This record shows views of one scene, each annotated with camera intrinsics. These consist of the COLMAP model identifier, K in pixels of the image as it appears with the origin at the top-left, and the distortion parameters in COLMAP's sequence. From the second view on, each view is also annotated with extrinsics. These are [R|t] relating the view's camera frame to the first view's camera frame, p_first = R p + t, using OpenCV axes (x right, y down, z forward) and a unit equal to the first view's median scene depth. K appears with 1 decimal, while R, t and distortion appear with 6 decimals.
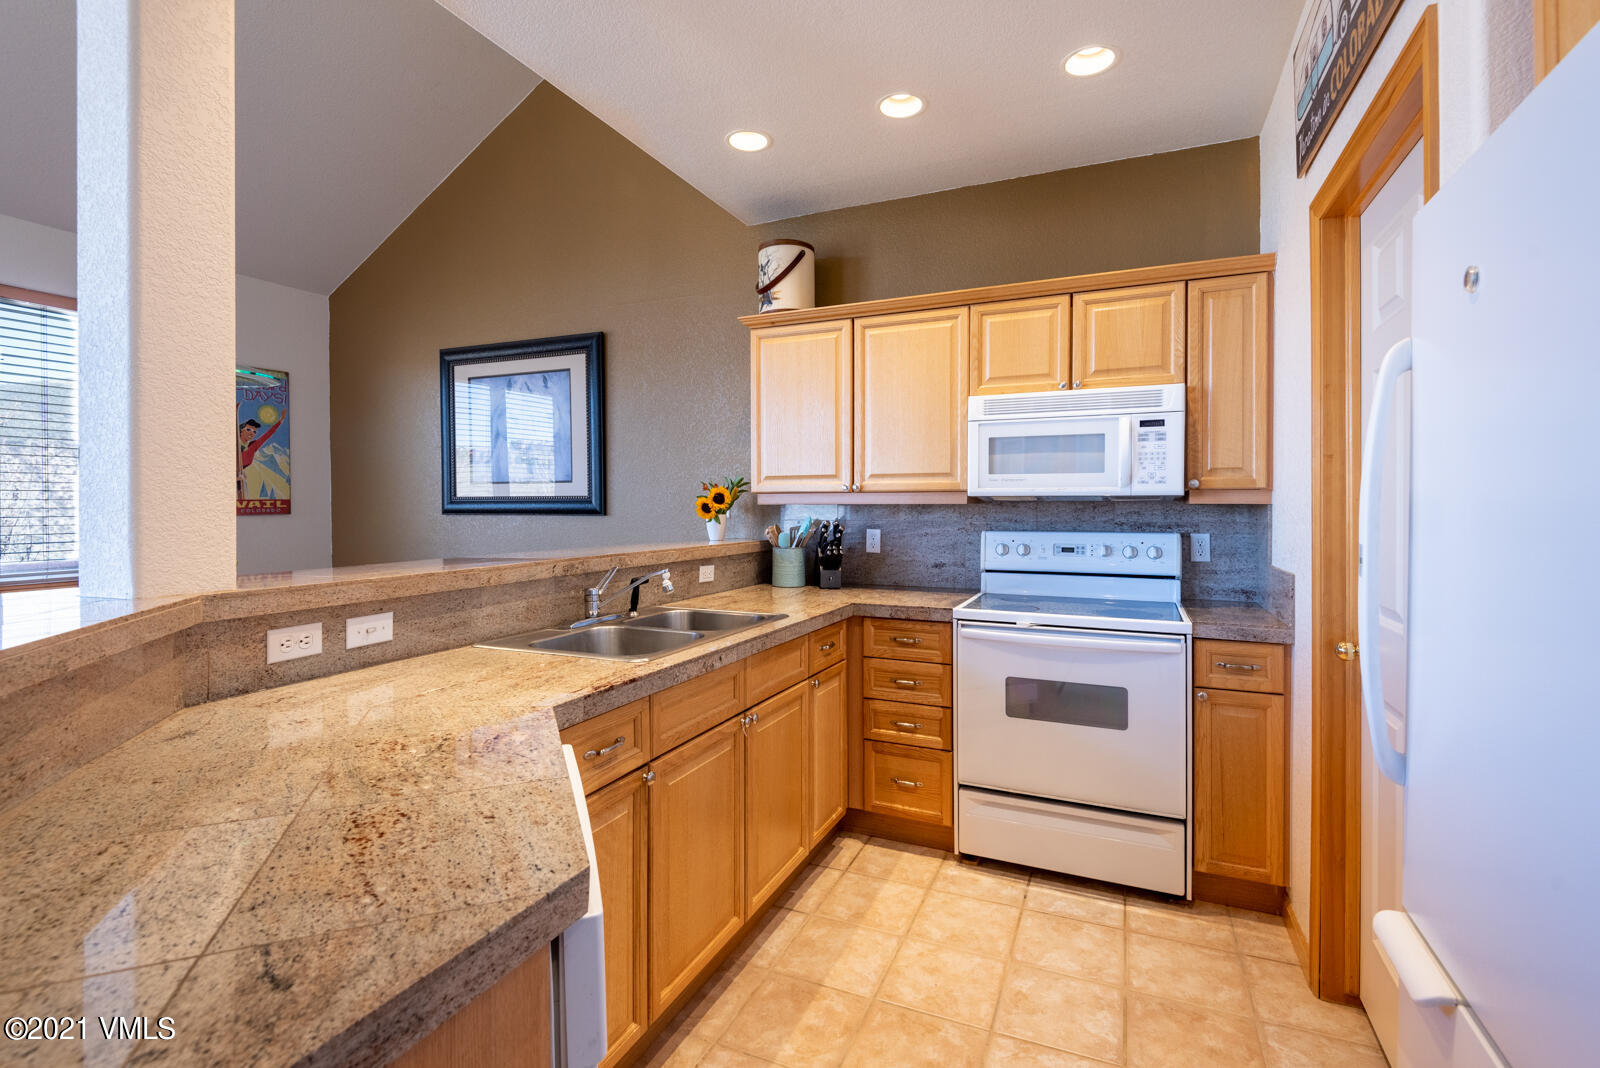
lens RADIAL K [[741.2, 0, 788.3], [0, 741.2, 533.6], [0, 0, 1]] dist [0.041444, -0.027978]
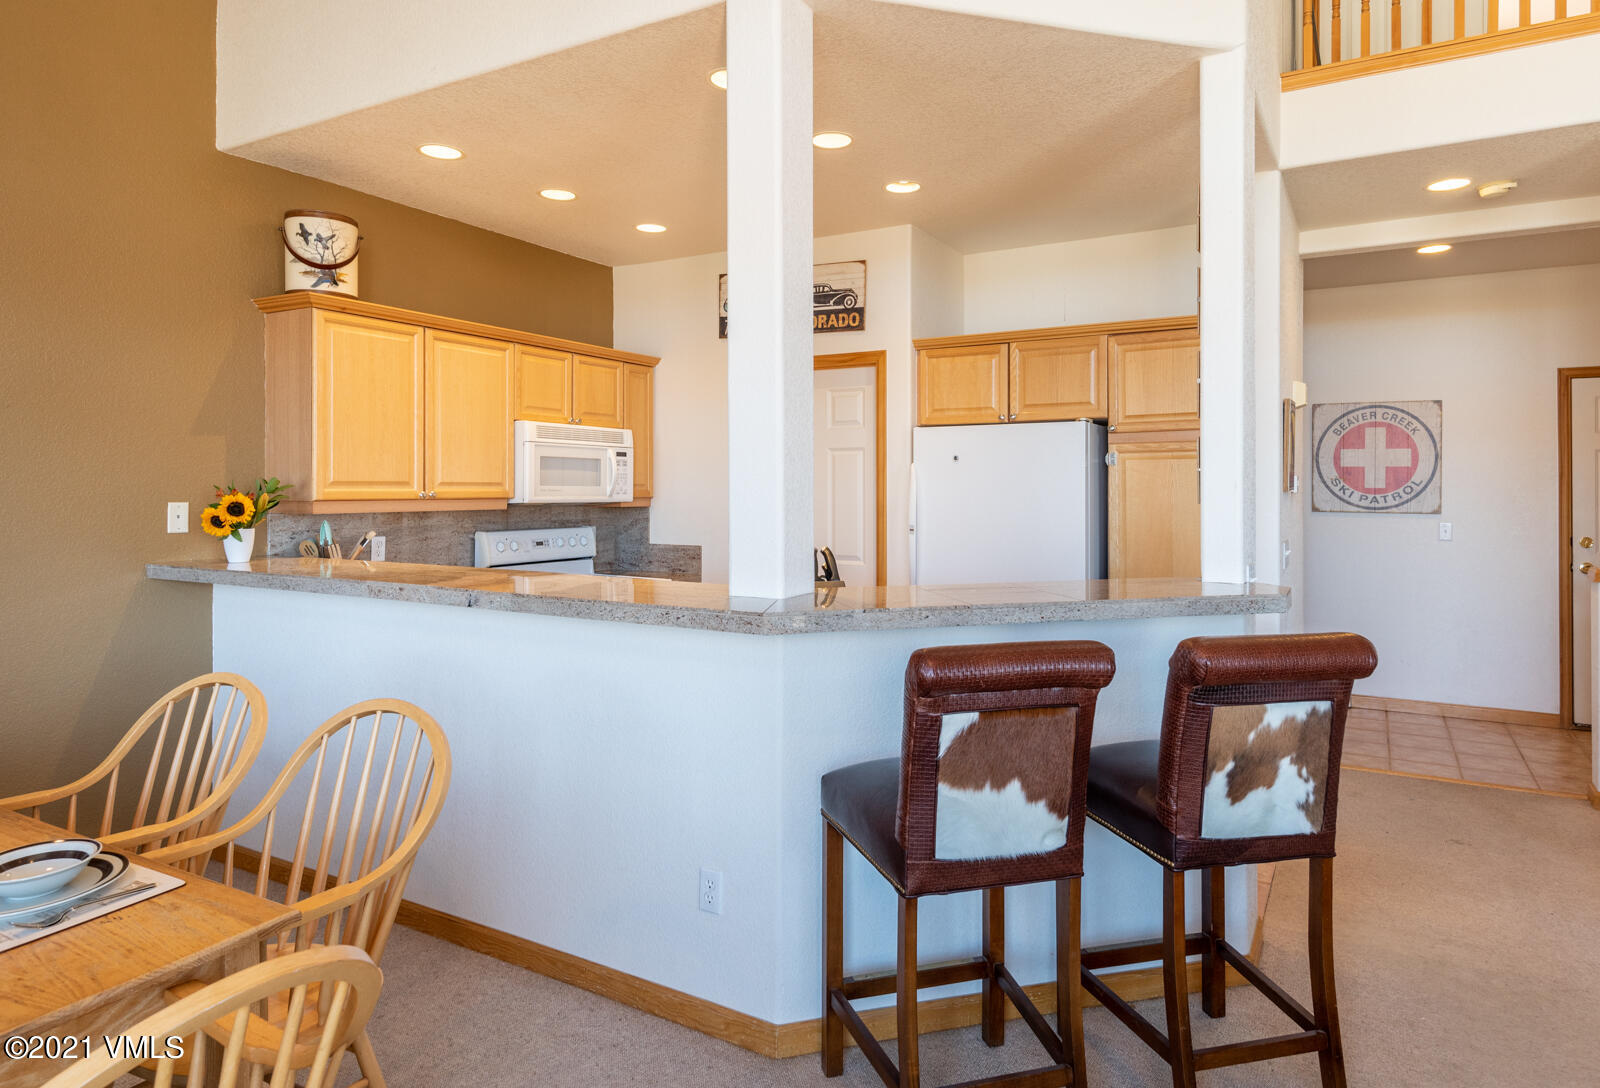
lens RADIAL K [[960.4, 0, 837.2], [0, 960.4, 488.3], [0, 0, 1]] dist [0.030860, -0.002000]
pose [[0.080470, 0.001134, 0.996756, -1.313206], [0.034915, 0.999382, -0.003956, -0.051899], [-0.996145, 0.035120, 0.080381, 0.384479]]
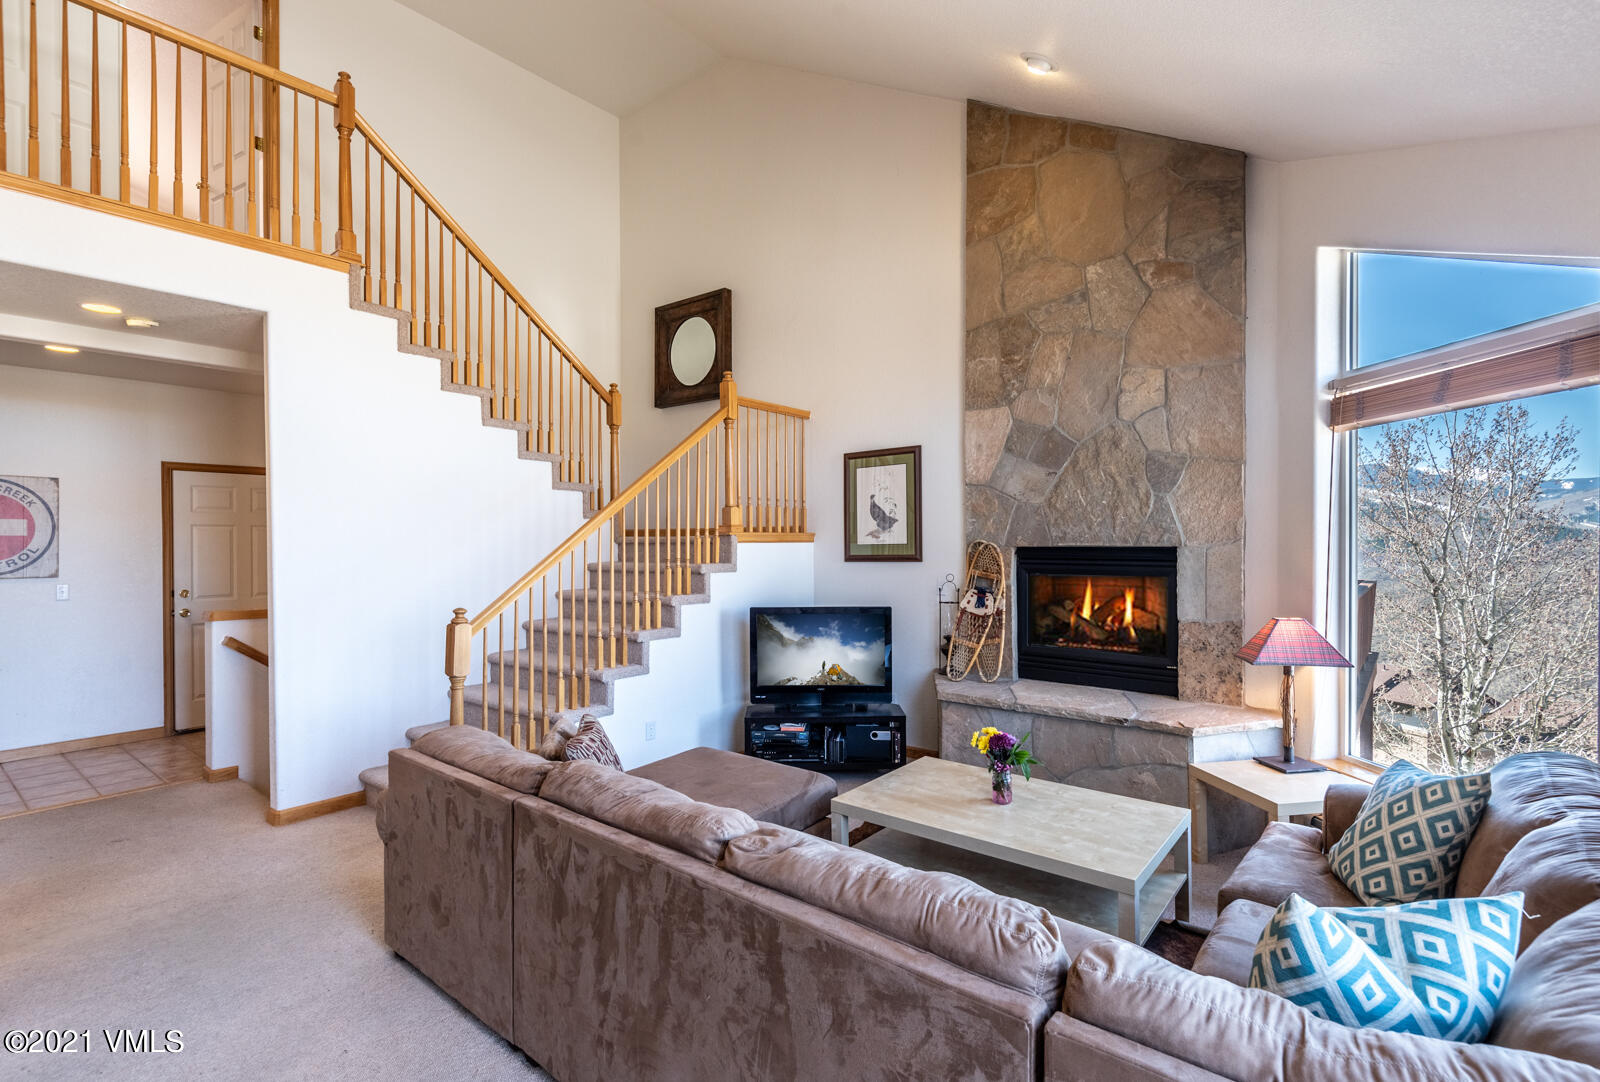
lens RADIAL K [[755.8, 0, 800.0], [0, 755.8, 541.0], [0, 0, 1]] dist [0.002293, -0.000209]
pose [[-0.966698, 0.010024, 0.255722, -1.373019], [0.018935, 0.999295, 0.032410, -0.075566], [-0.255217, 0.036172, -0.966207, 0.597944]]
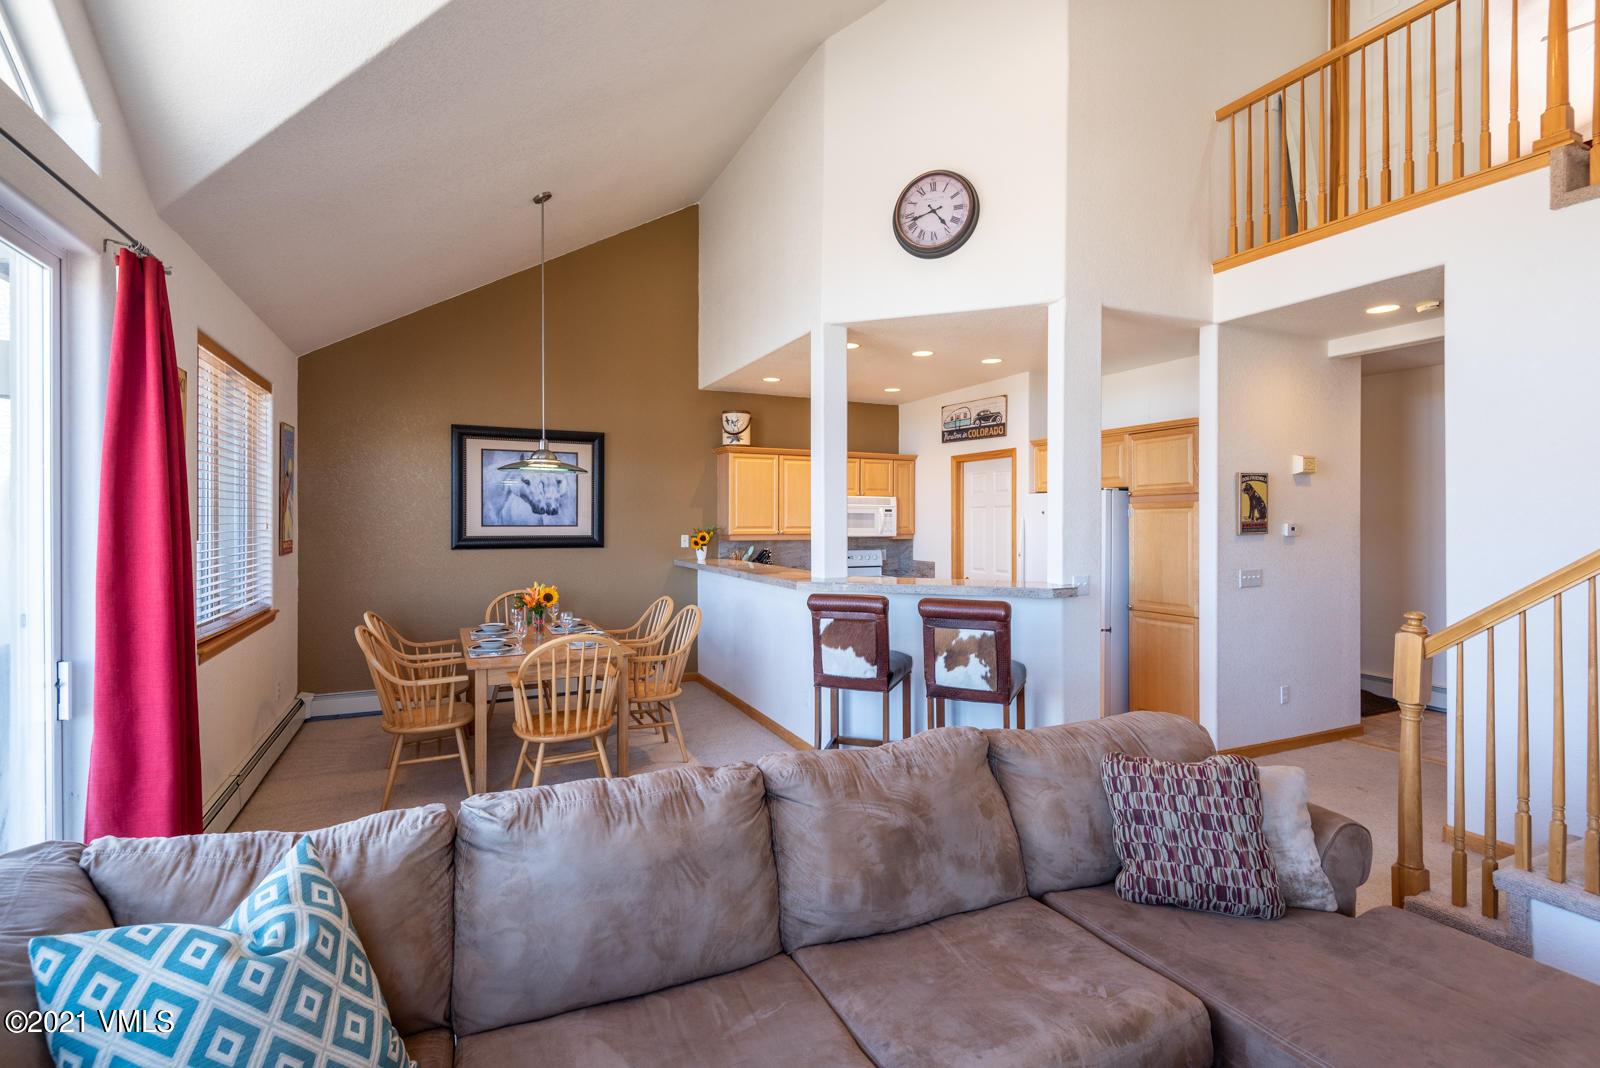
lens RADIAL K [[742.1, 0, 778.4], [0, 742.1, 525.7], [0, 0, 1]] dist [0.037342, -0.024735]
pose [[0.658013, -0.001549, 0.753005, -1.727060], [0.025827, 0.999456, -0.020513, -0.041983], [-0.752563, 0.032946, 0.657695, -0.466357]]
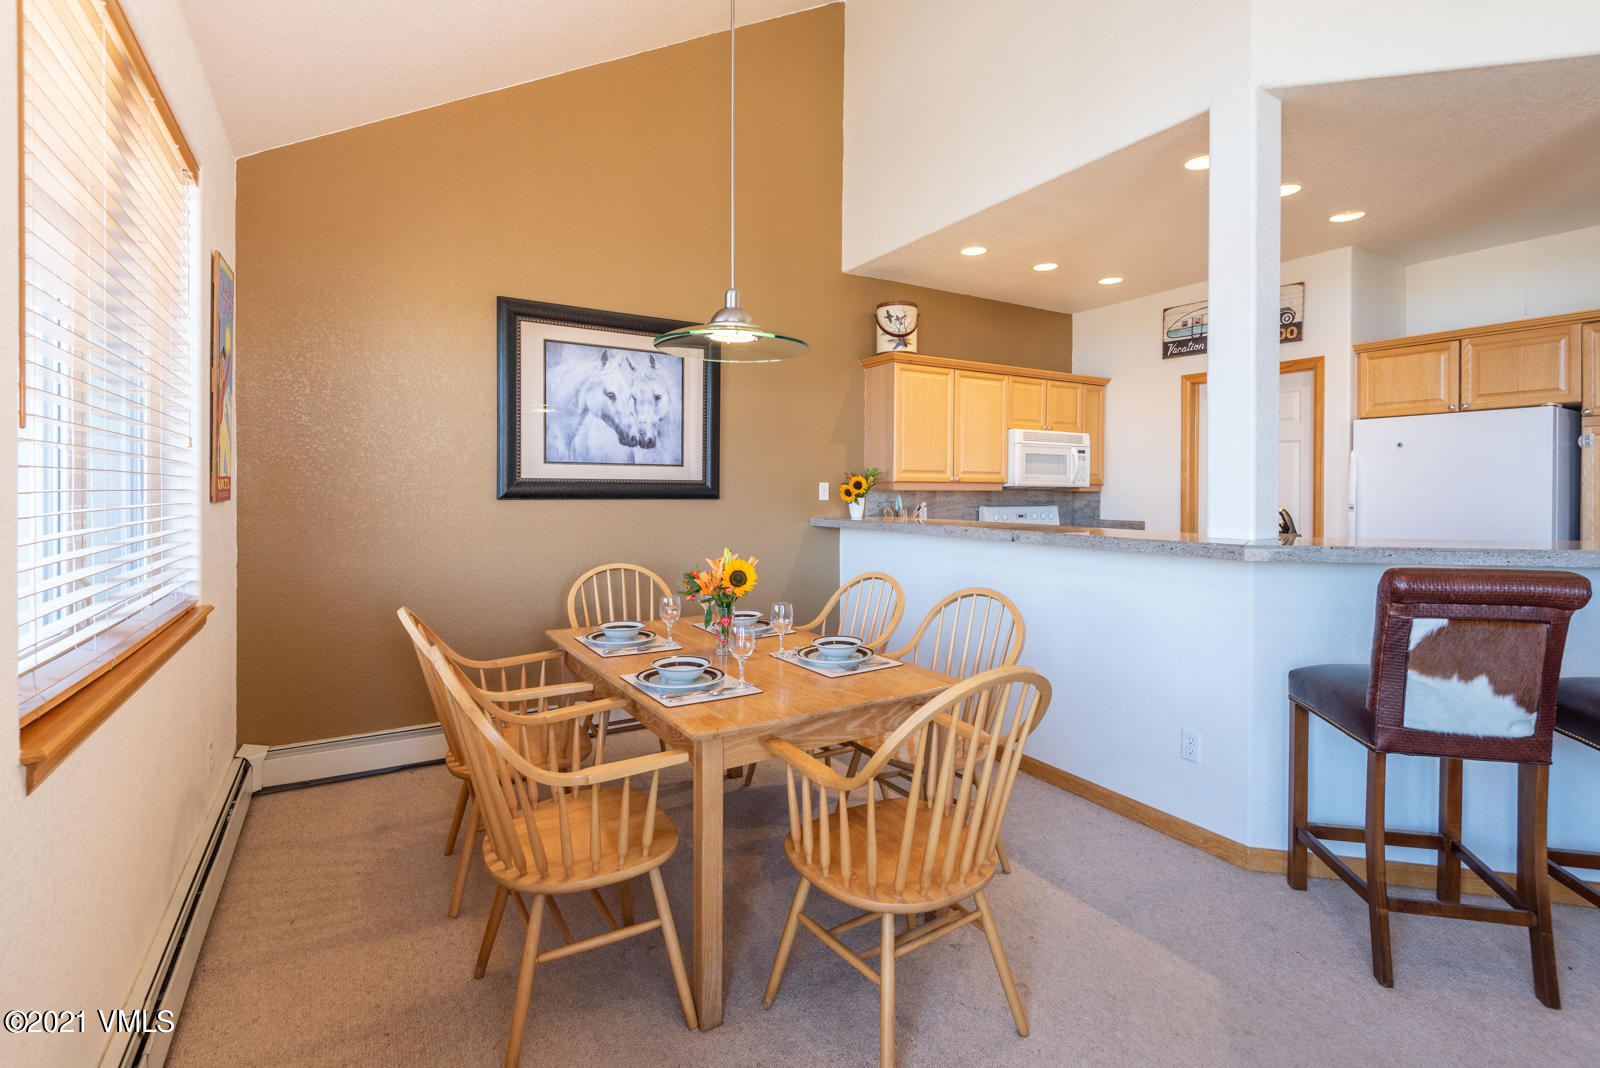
lens RADIAL K [[751.8, 0, 800.1], [0, 751.8, 501.3], [0, 0, 1]] dist [0.035725, -0.024454]
pose [[0.567232, -0.007773, 0.823521, -1.534900], [0.026730, 0.999602, -0.008977, -0.012813], [-0.823124, 0.027104, 0.567215, 0.433711]]
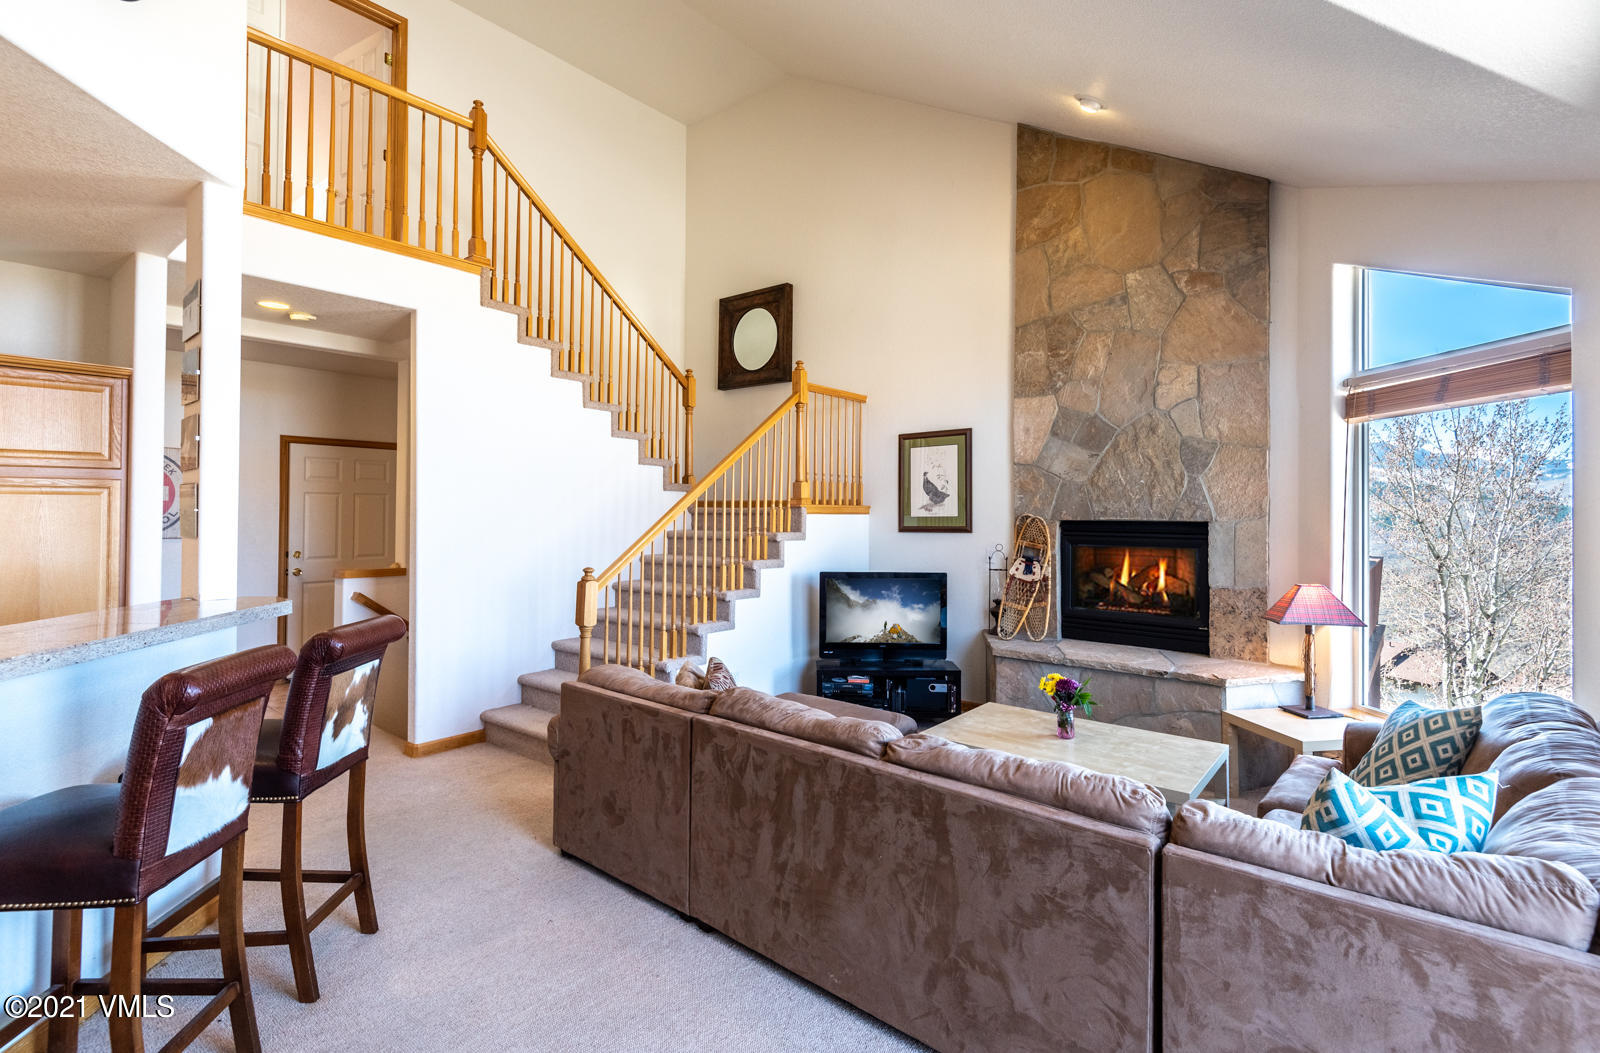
lens RADIAL K [[747.9, 0, 796.0], [0, 747.9, 499.5], [0, 0, 1]] dist [0.000995, -0.001162]
pose [[-0.963346, 0.004017, 0.268230, -1.279458], [0.008033, 0.999871, 0.013876, -0.081607], [-0.268140, 0.015522, -0.963255, 0.806130]]
